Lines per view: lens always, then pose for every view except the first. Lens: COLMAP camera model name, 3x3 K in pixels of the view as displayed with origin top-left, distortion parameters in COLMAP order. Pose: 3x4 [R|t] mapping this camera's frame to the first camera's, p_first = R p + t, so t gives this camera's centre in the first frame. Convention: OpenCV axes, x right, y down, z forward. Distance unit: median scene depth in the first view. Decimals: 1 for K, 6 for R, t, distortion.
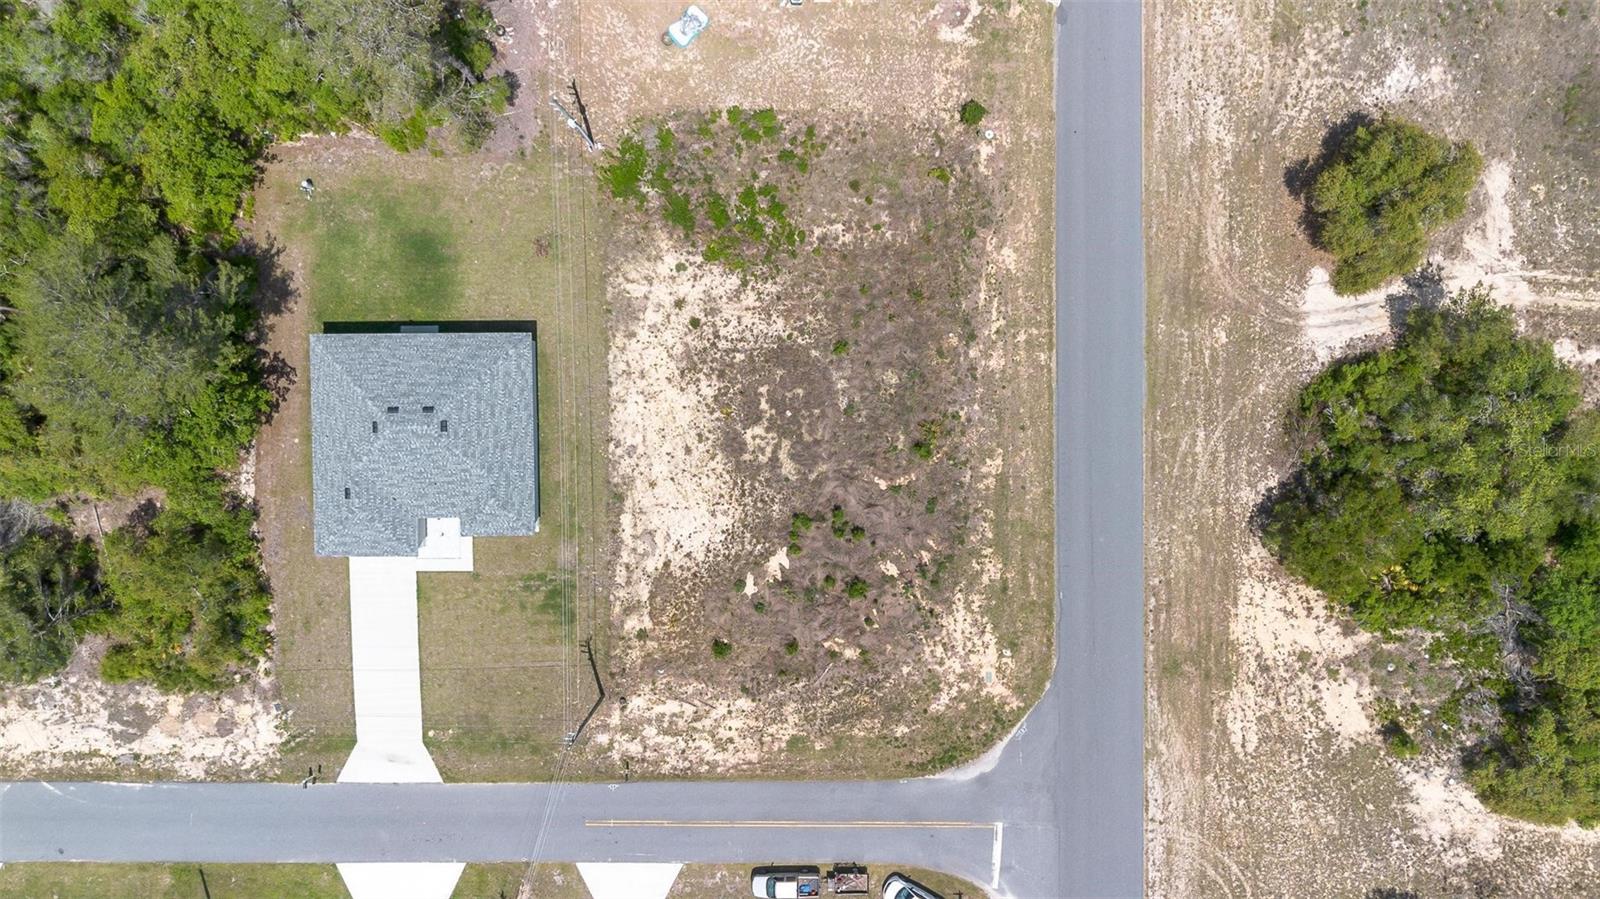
lens RADIAL K [[1129.5, 0, 803.5], [0, 1129.5, 448.1], [0, 0, 1]] dist [0.091719, -0.103999]
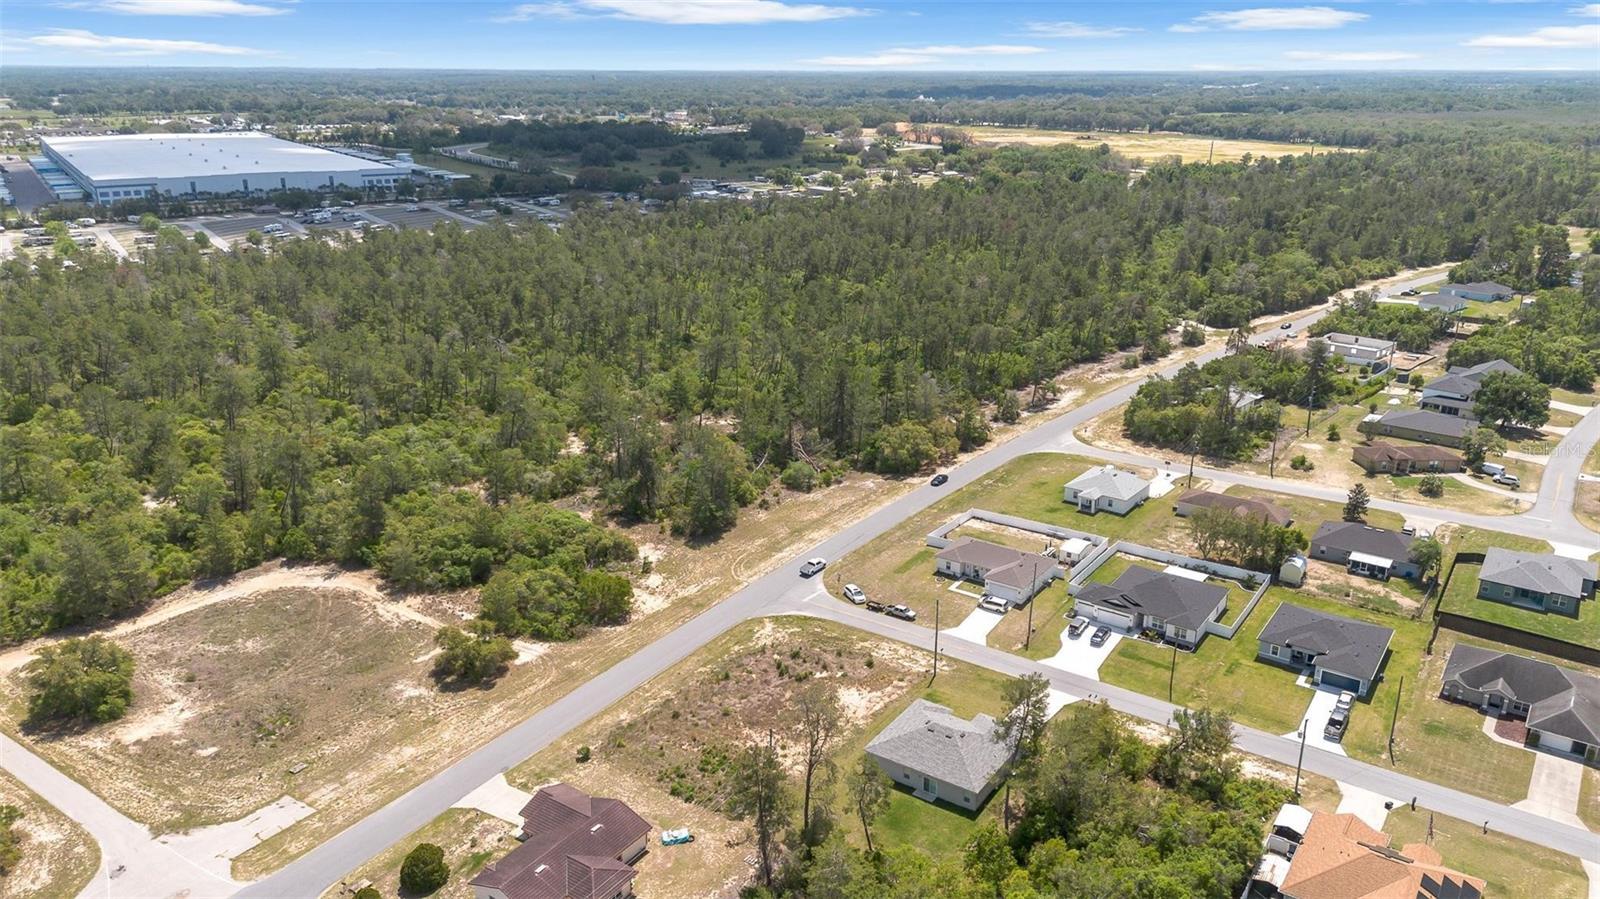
lens RADIAL K [[1129.5, 0, 803.5], [0, 1129.5, 448.1], [0, 0, 1]] dist [0.091719, -0.103999]
pose [[-0.822448, -0.176702, 0.540700, -0.972472], [0.568610, -0.282425, 0.772605, -1.298112], [0.016186, 0.942875, 0.332755, -0.012298]]
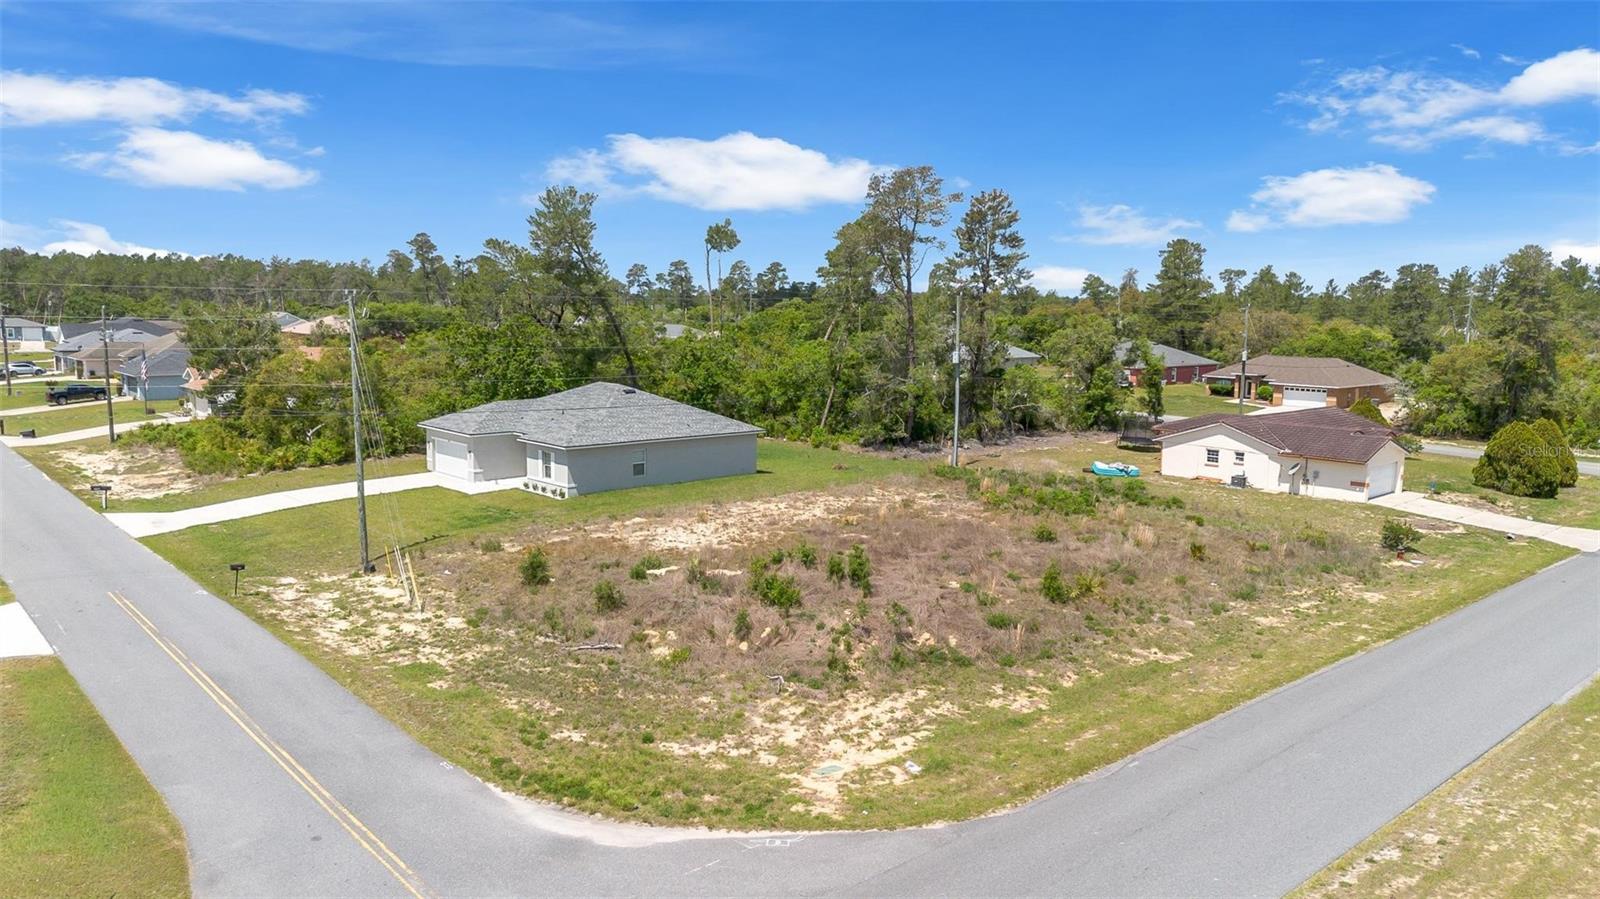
lens RADIAL K [[1131.2, 0, 802.9], [0, 1131.2, 448.3], [0, 0, 1]] dist [0.079050, -0.081746]
pose [[0.666695, 0.111632, -0.736923, 0.413893], [-0.744461, 0.051978, -0.665640, 0.444655], [-0.036003, 0.992389, 0.117759, 0.864284]]
